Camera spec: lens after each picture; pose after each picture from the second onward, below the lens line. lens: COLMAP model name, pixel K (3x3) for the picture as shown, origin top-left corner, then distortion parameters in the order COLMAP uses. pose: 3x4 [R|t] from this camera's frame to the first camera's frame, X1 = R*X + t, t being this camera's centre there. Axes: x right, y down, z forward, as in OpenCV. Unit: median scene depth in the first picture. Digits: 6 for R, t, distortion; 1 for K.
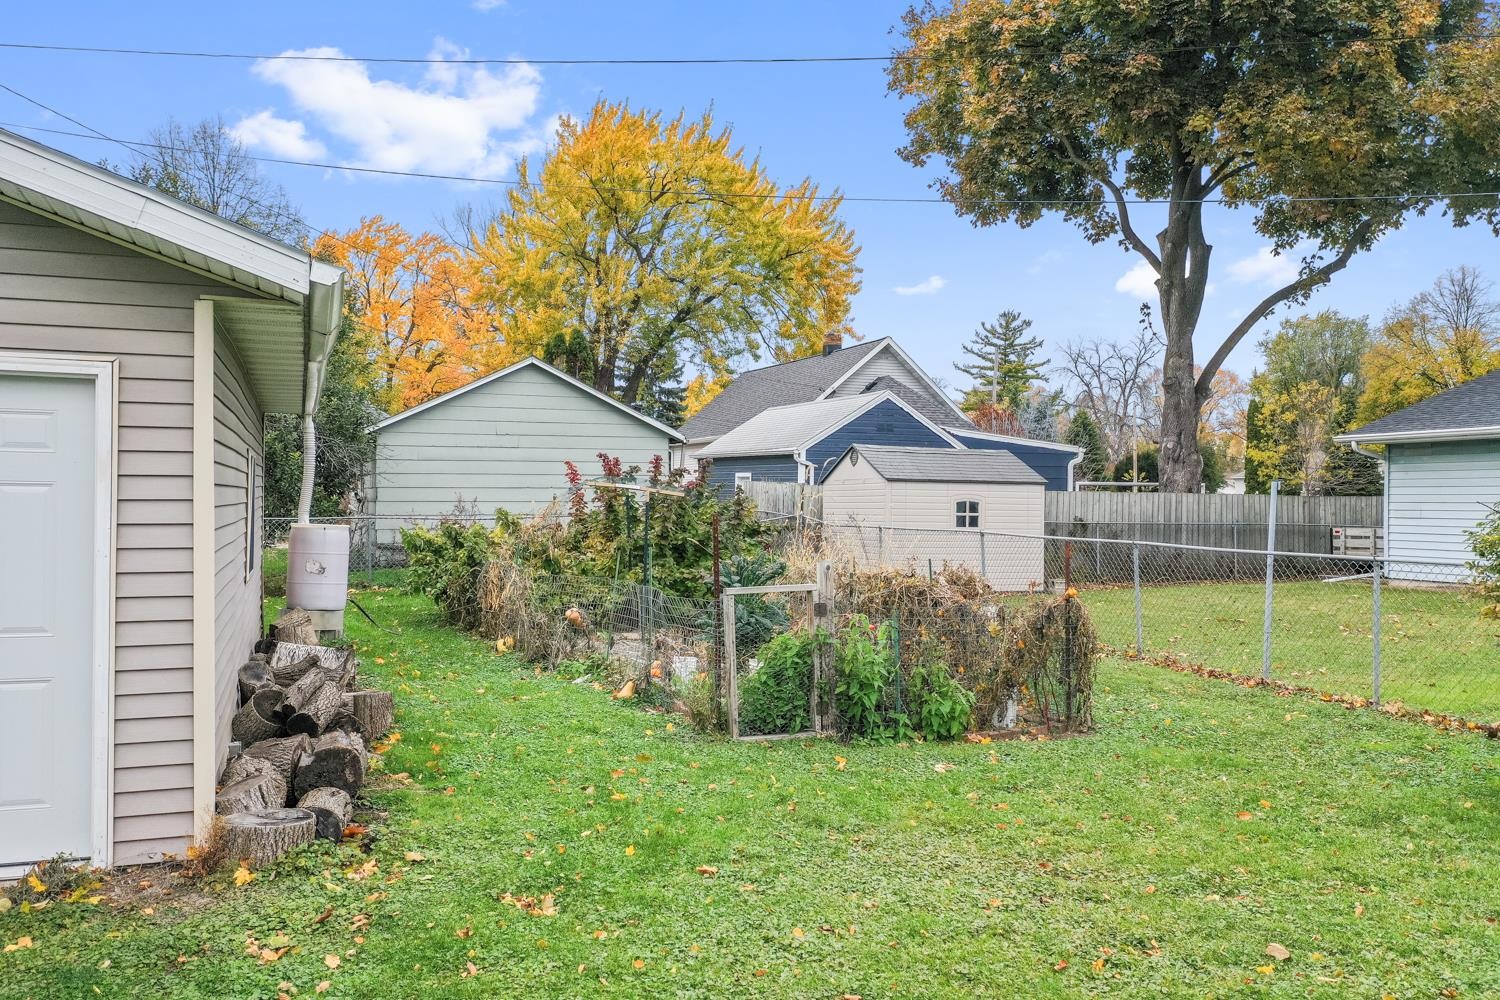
lens RADIAL K [[1195.2, 0, 750.0], [0, 1195.2, 500.0], [0, 0, 1]] dist [0.000076, 0.003061]
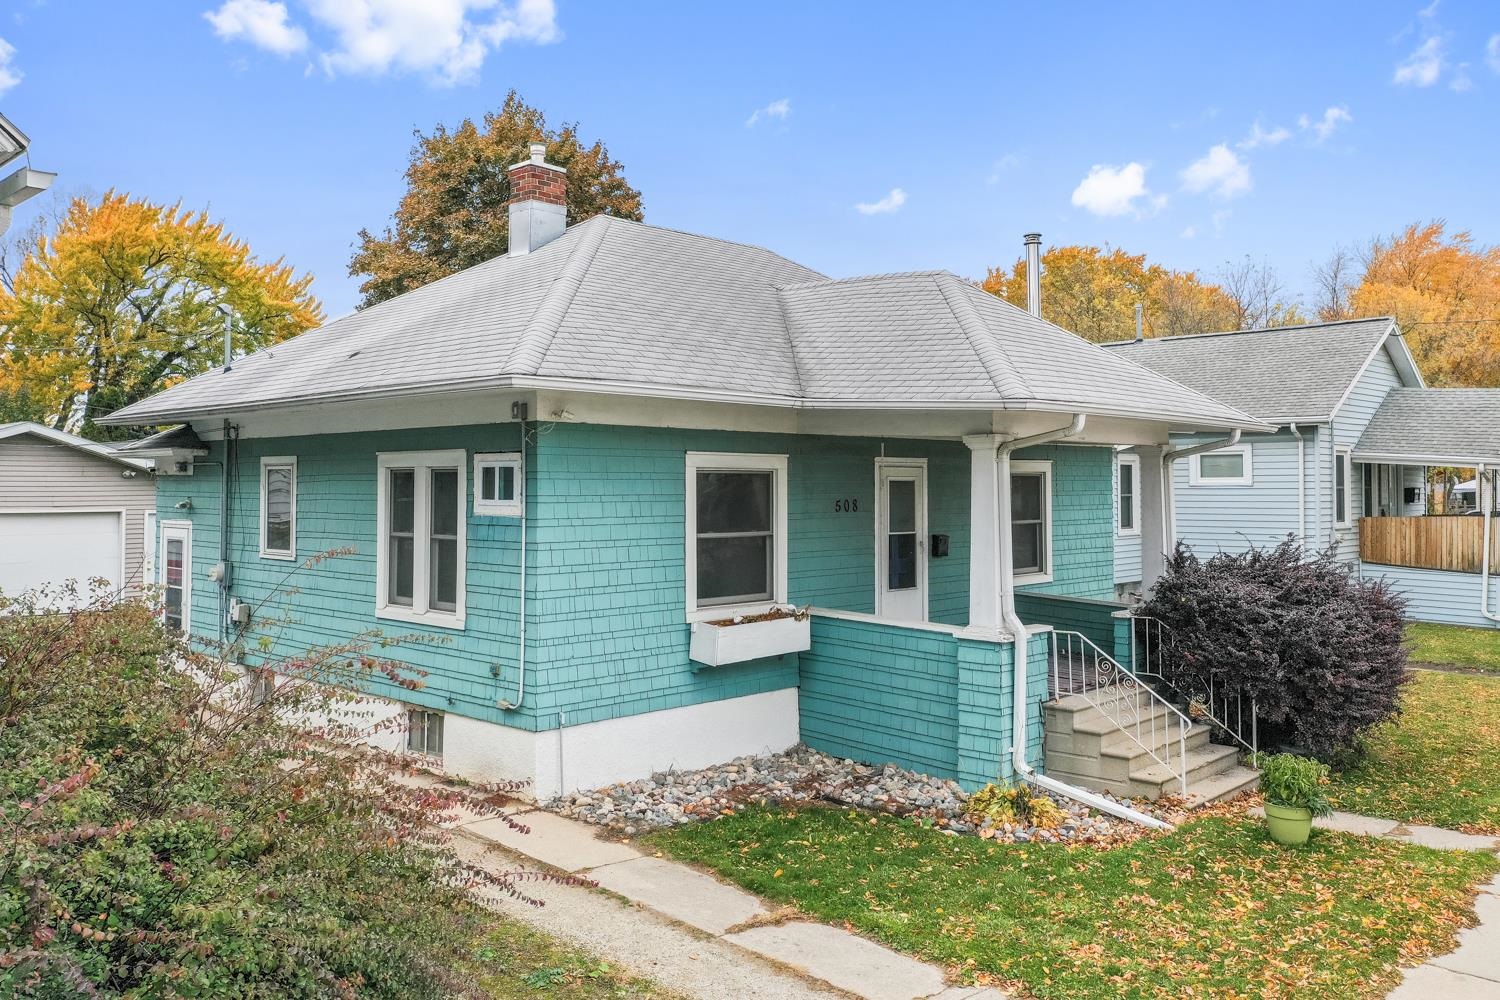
lens RADIAL K [[1208.9, 0, 755.4], [0, 1208.9, 439.1], [0, 0, 1]] dist [0.005106, 0.003444]
pose [[0.904048, 0.009504, 0.427326, -0.093088], [0.008387, 0.999166, -0.039965, -0.030607], [-0.427350, 0.039714, 0.903214, -0.766601]]
